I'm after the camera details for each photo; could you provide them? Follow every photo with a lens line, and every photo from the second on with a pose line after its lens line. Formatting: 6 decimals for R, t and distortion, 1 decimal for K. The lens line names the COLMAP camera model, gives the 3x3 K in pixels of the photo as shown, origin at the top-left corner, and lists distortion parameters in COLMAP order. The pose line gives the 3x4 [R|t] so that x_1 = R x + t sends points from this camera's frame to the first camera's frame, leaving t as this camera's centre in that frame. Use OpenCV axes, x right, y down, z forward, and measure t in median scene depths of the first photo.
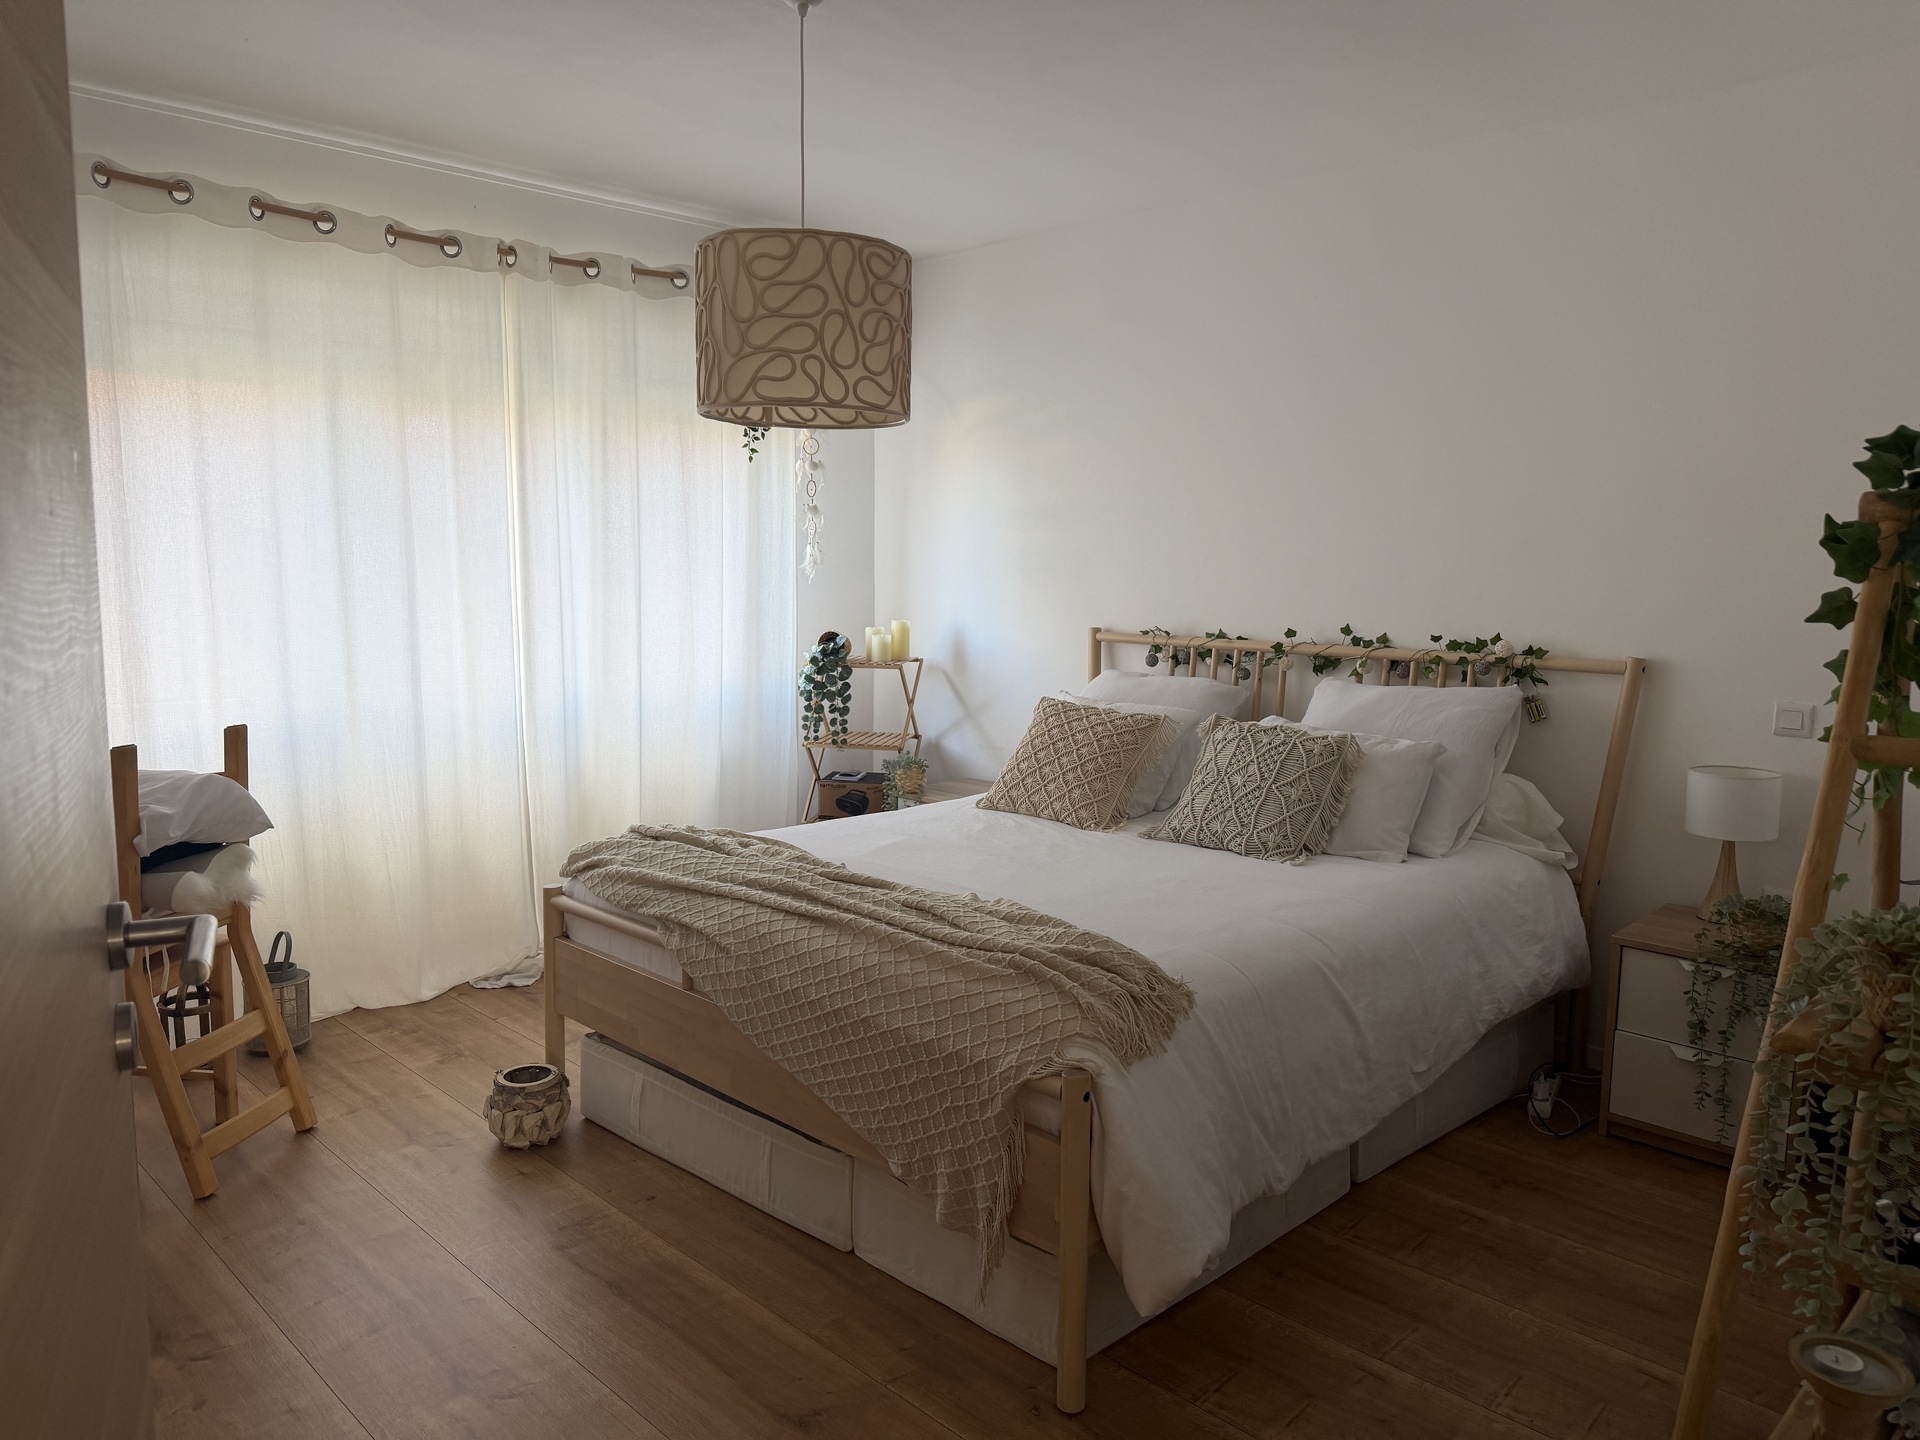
lens RADIAL K [[1371.1, 0, 944.8], [0, 1371.1, 720.4], [0, 0, 1]] dist [0.028471, -0.001399]
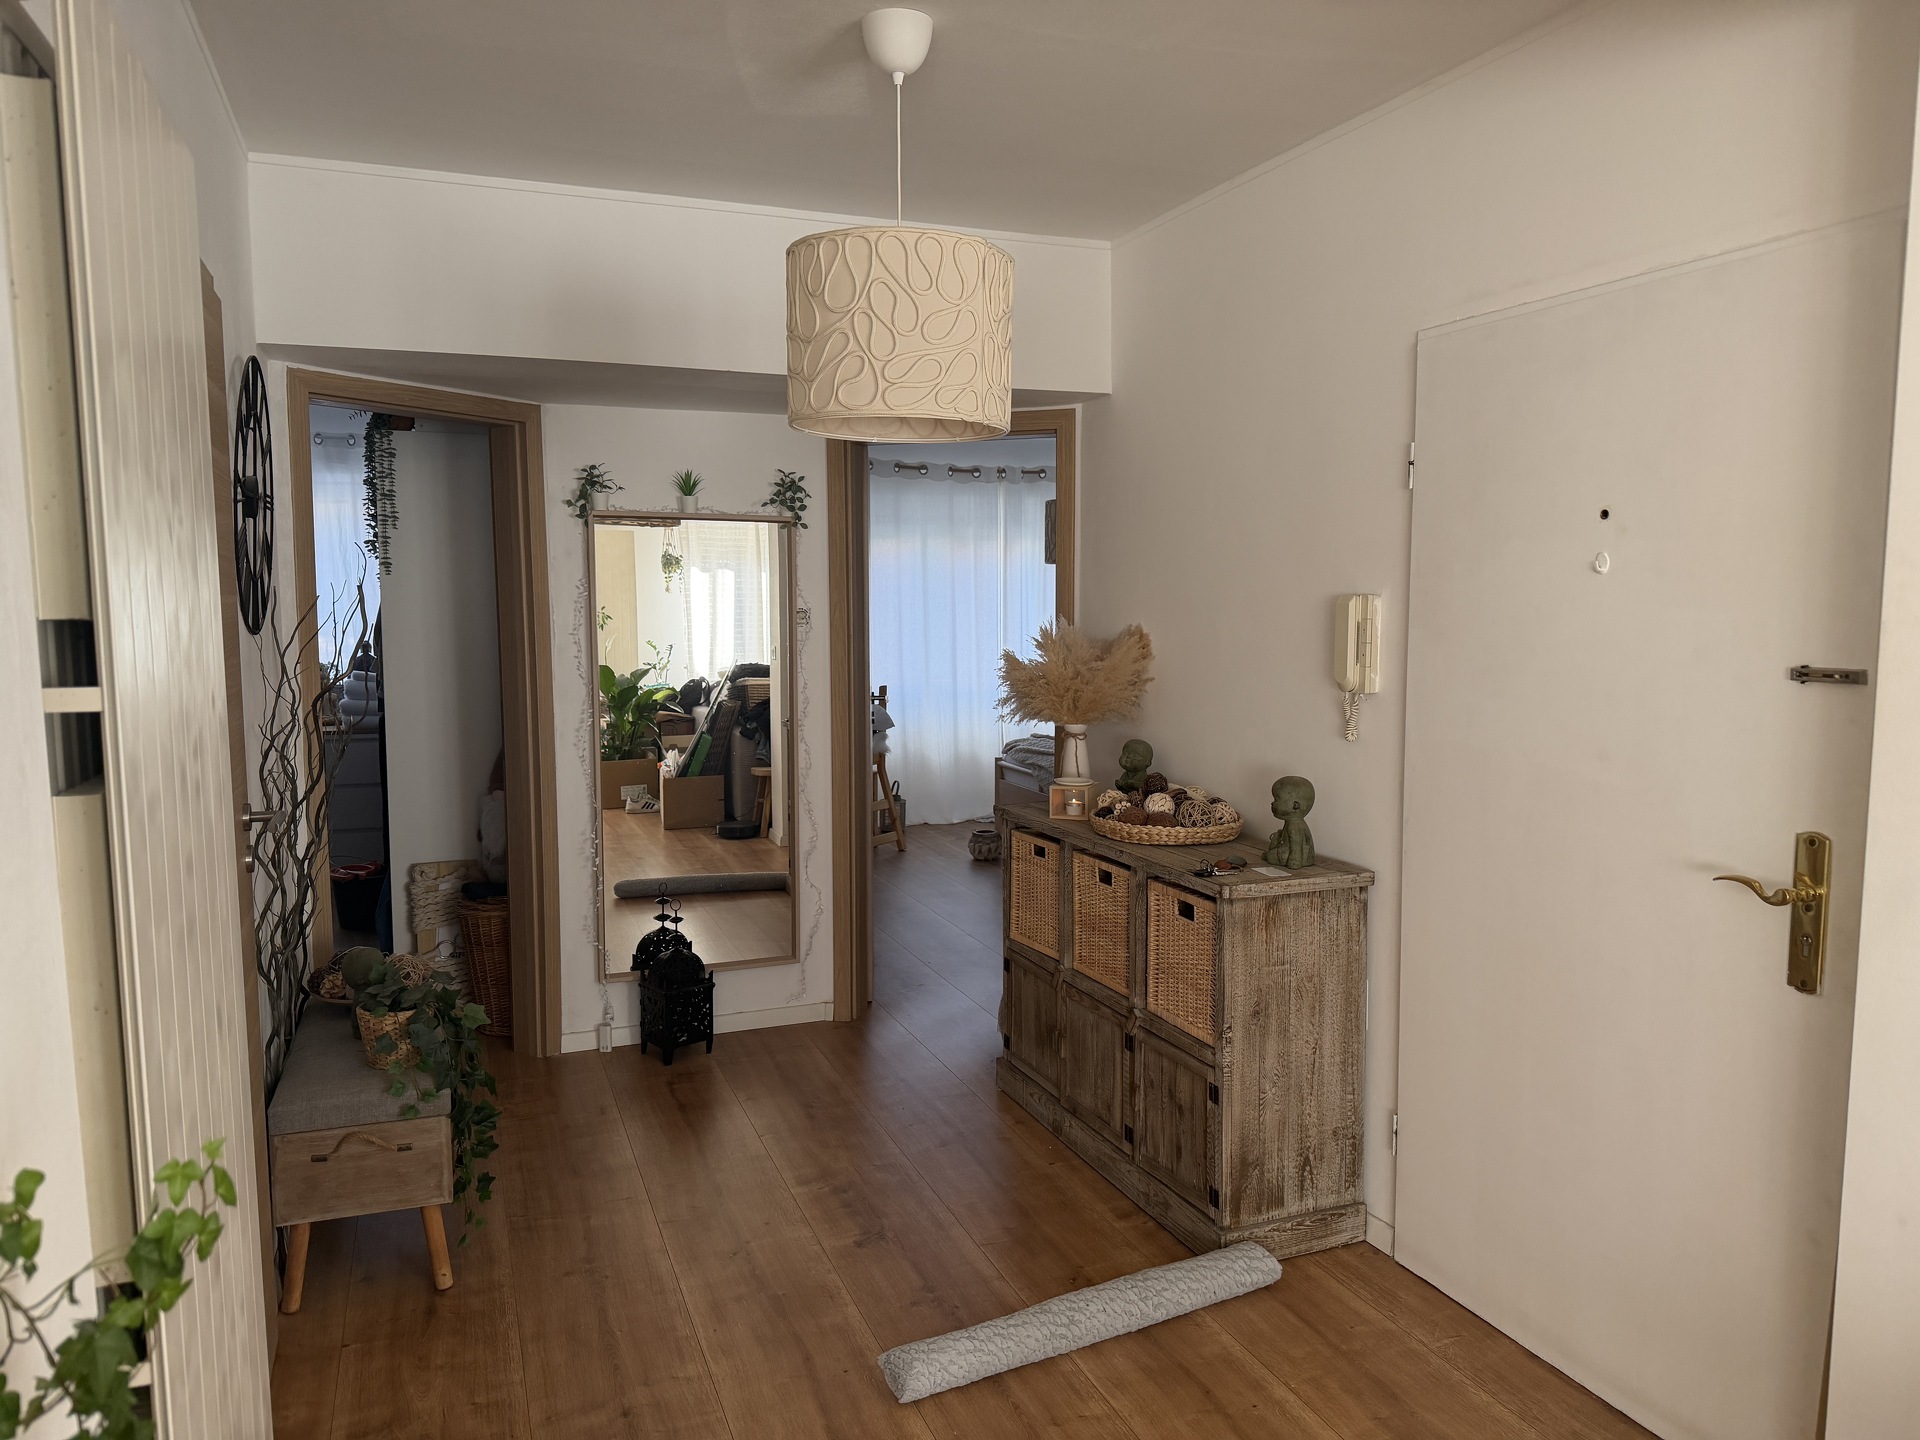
lens RADIAL K [[1371.1, 0, 959.3], [0, 1371.1, 723.9], [0, 0, 1]] dist [0.028471, -0.001399]
pose [[0.920106, 0.023764, -0.390947, 0.577841], [-0.030857, 0.999453, -0.011871, 0.093259], [0.390451, 0.022986, 0.920337, -1.210536]]
